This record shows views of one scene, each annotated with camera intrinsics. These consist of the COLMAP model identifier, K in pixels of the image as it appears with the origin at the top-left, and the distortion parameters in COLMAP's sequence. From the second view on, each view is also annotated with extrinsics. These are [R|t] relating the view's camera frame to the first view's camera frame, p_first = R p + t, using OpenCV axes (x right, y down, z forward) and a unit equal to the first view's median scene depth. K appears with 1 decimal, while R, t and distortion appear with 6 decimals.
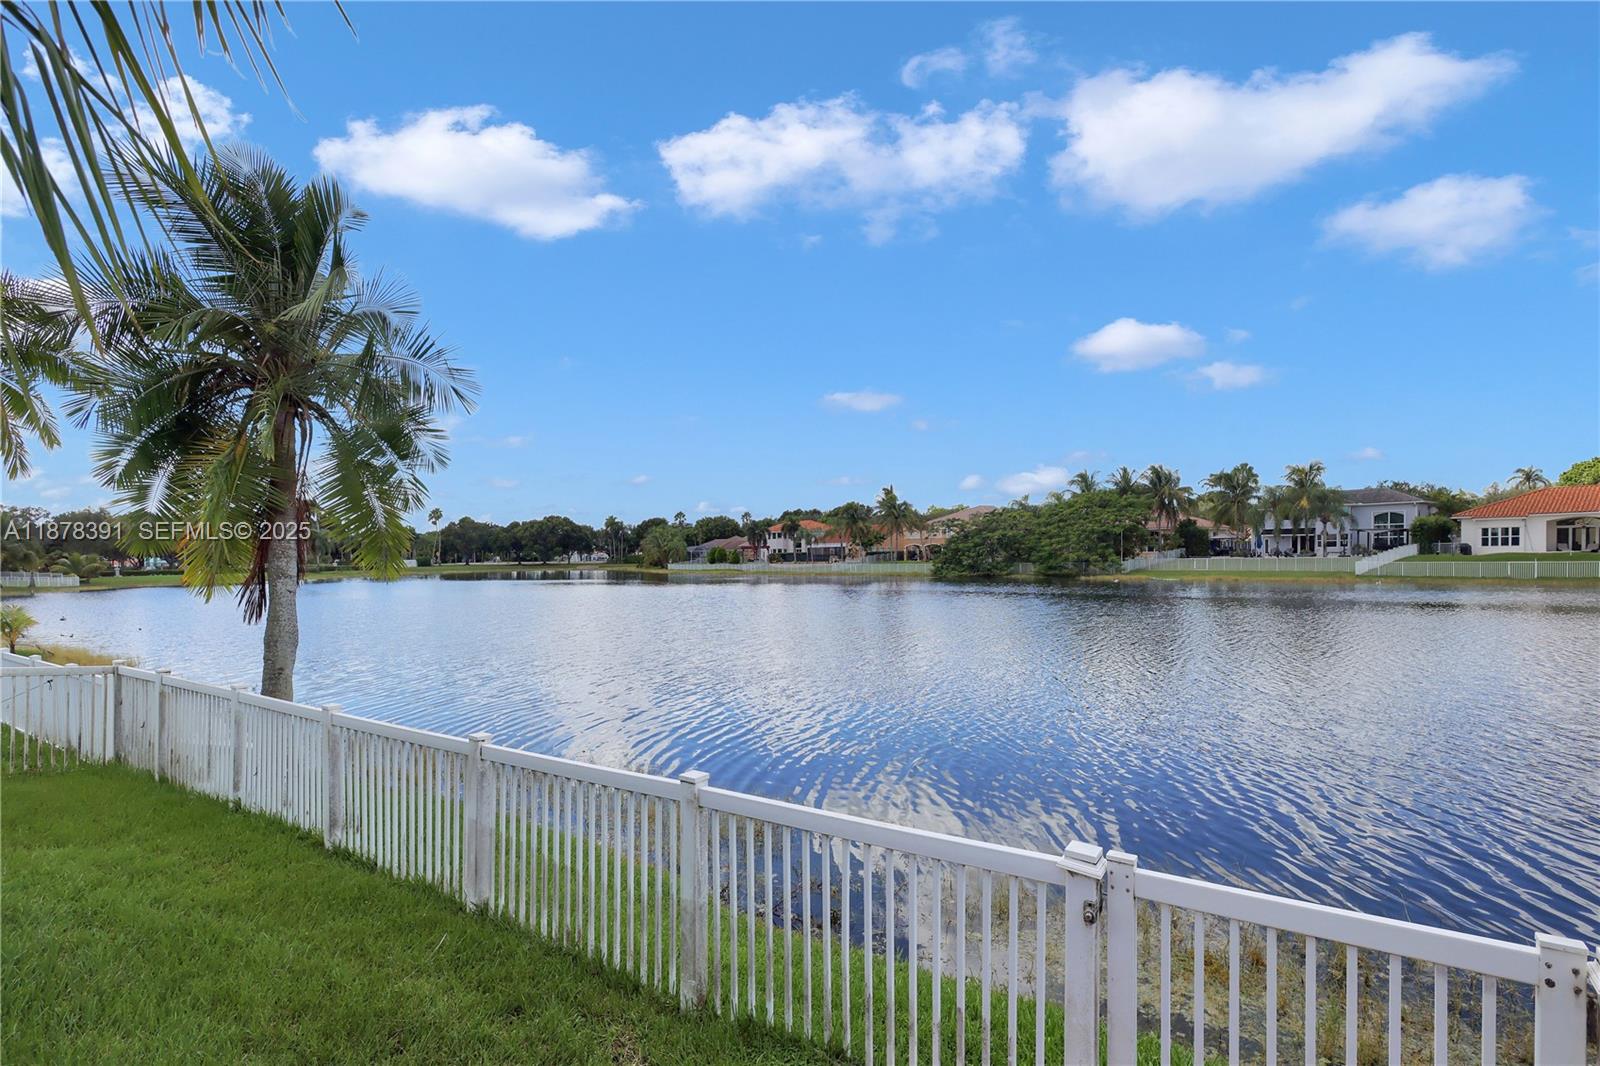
lens RADIAL K [[739.8, 0, 807.1], [0, 739.8, 581.9], [0, 0, 1]] dist [-0.001723, -0.000254]
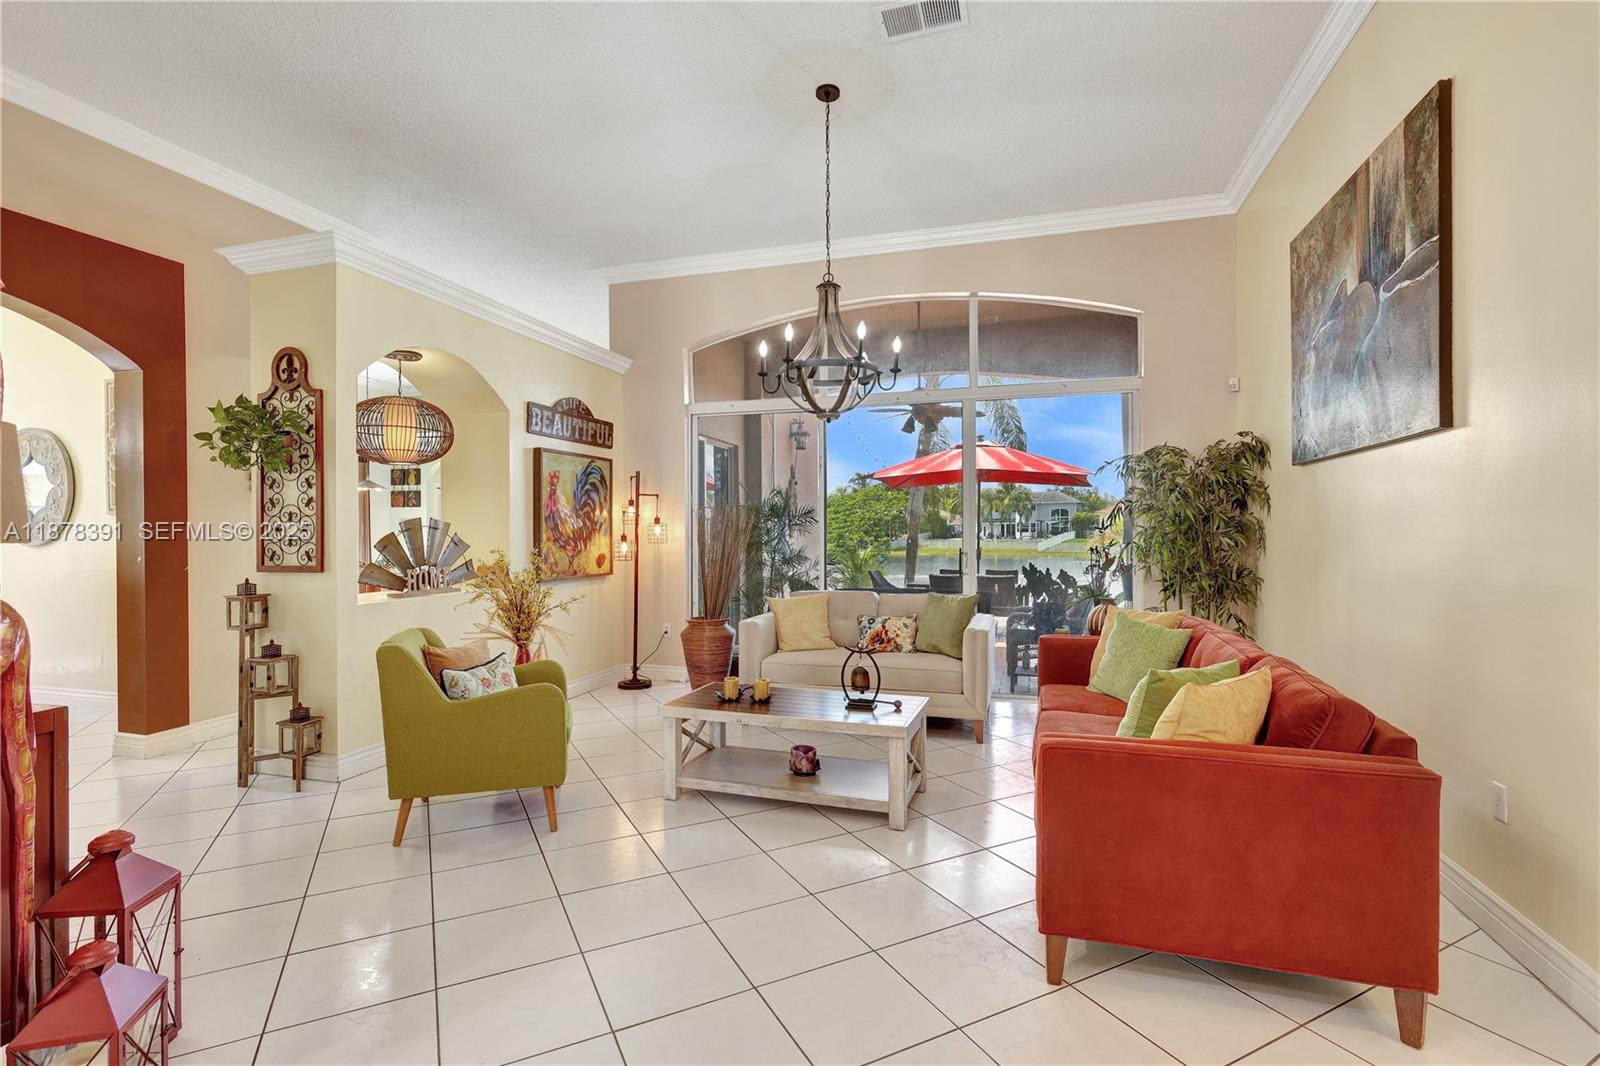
lens RADIAL K [[739.8, 0, 800.5], [0, 739.8, 535.0], [0, 0, 1]] dist [-0.001723, -0.000254]
pose [[0.951208, 0.011409, 0.308340, -0.137774], [-0.000287, 0.999348, -0.036092, 0.009074], [-0.308551, 0.034242, 0.950591, -0.215654]]
